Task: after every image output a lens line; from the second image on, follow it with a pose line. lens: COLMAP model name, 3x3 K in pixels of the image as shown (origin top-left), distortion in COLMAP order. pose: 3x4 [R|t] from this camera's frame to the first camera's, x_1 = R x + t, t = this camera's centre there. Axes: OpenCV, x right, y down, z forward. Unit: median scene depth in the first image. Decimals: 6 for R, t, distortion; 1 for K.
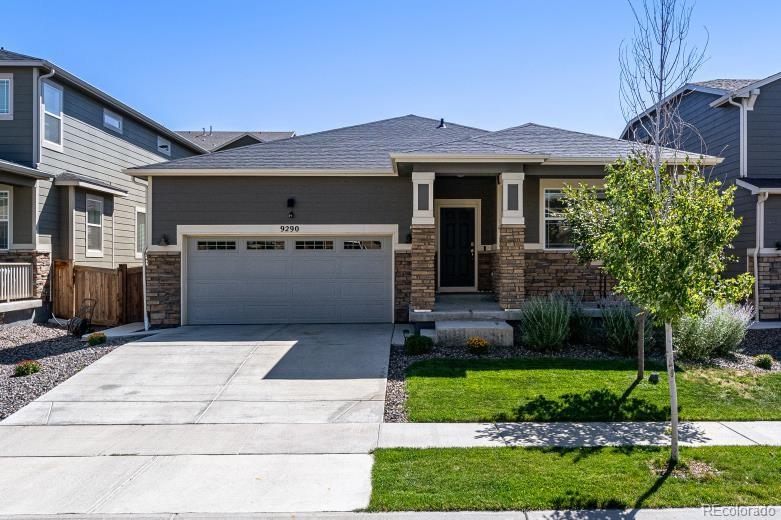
lens RADIAL K [[374.3, 0, 390.4], [0, 374.3, 237.8], [0, 0, 1]] dist [0.000096, 0.000112]
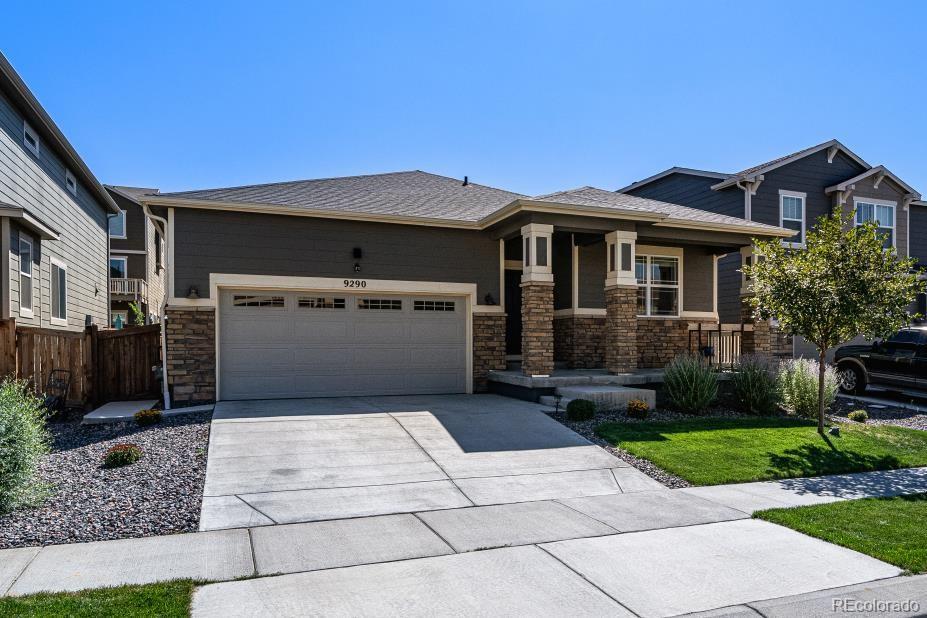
lens RADIAL K [[407.0, 0, 463.5], [0, 407.0, 309.0], [0, 0, 1]] dist [-0.002334, -0.000450]
pose [[0.976580, 0.024049, 0.213805, -0.239584], [-0.024694, 0.999695, 0.000343, 0.027972], [-0.213731, -0.005614, 0.976876, 0.058723]]
